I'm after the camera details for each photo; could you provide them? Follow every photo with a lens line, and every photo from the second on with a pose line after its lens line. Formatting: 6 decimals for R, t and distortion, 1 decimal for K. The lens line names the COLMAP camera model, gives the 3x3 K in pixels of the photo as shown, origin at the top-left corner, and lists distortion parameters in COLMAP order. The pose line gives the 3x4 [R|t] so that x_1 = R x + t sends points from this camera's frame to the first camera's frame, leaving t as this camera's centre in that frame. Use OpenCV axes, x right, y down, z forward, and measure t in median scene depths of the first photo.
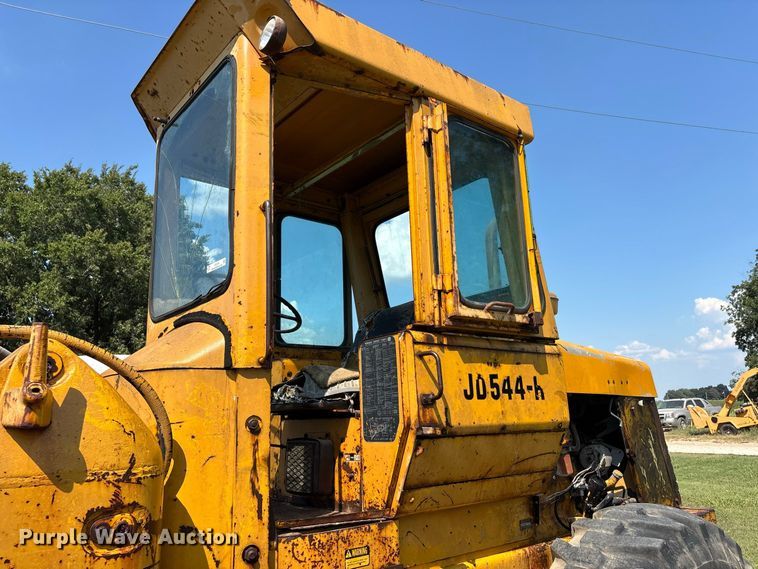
lens RADIAL K [[574.3, 0, 377.6], [0, 574.3, 286.0], [0, 0, 1]] dist [0.045448, -0.056073]
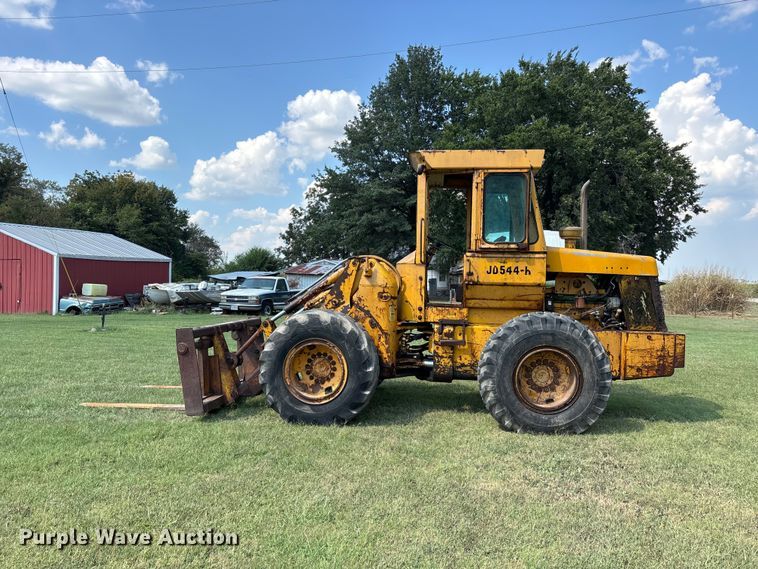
lens RADIAL K [[574.3, 0, 384.9], [0, 574.3, 287.7], [0, 0, 1]] dist [0.045448, -0.056073]
pose [[0.711487, 0.058093, -0.700294, 2.154319], [0.113785, 0.973901, 0.196394, -0.446804], [0.693426, -0.219415, 0.686307, -1.696976]]
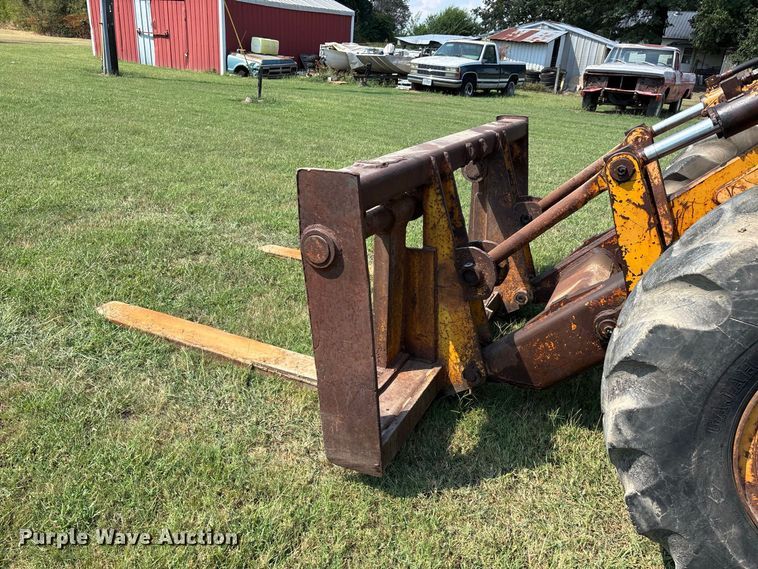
lens RADIAL K [[574.3, 0, 388.1], [0, 574.3, 291.6], [0, 0, 1]] dist [0.045448, -0.056073]
pose [[0.463685, 0.412002, -0.784379, -0.278221], [0.109160, 0.851993, 0.512047, 0.054404], [0.879250, -0.323051, 0.350082, -0.509113]]
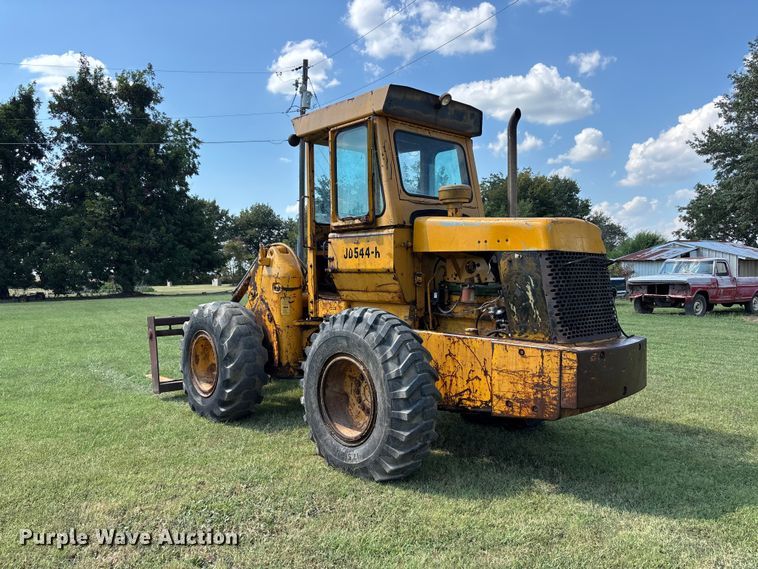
lens RADIAL K [[574.3, 0, 377.0], [0, 574.3, 288.6], [0, 0, 1]] dist [0.045448, -0.056073]
pose [[0.059574, 0.068453, -0.995874, 2.905062], [0.233853, 0.968926, 0.080590, 0.174695], [0.970445, -0.237689, 0.041715, 1.117821]]
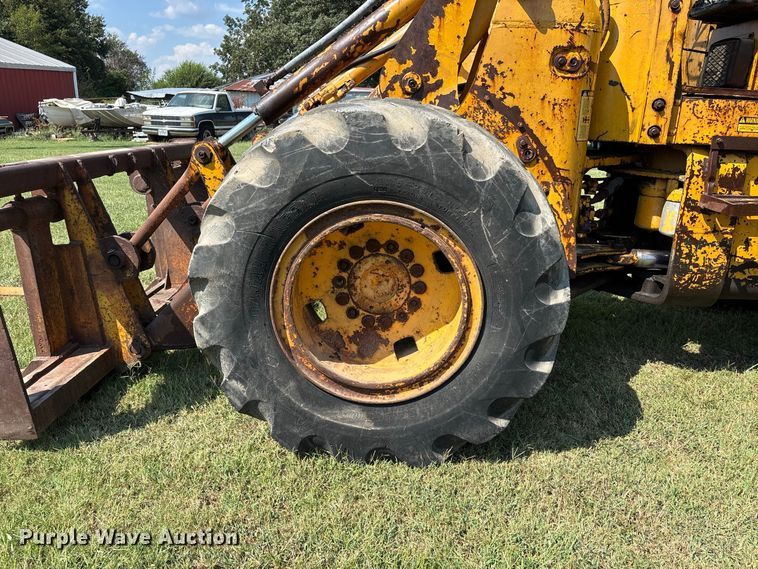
lens RADIAL K [[574.3, 0, 376.8], [0, 574.3, 288.7], [0, 0, 1]] dist [0.045448, -0.056073]
pose [[0.761762, 0.243982, -0.600160, 0.184132], [0.093958, 0.874976, 0.474961, 0.111374], [0.641008, -0.418197, 0.643599, -0.454610]]
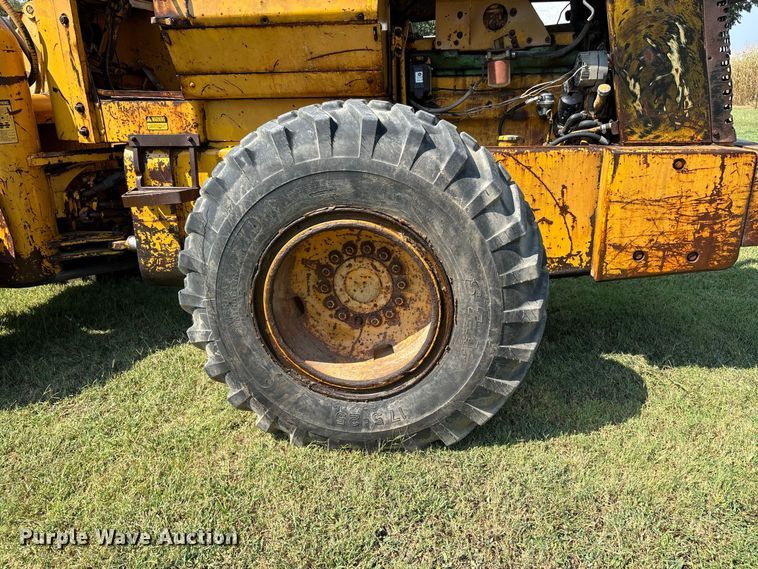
lens RADIAL K [[589.6, 0, 378.3], [0, 589.6, 291.6], [0, 0, 1]] dist [0.023940, -0.009145]
pose [[0.675259, 0.256431, -0.691570, 1.386442], [0.165125, 0.861263, 0.480583, 0.222949], [0.718860, -0.438713, 0.539233, 0.439346]]
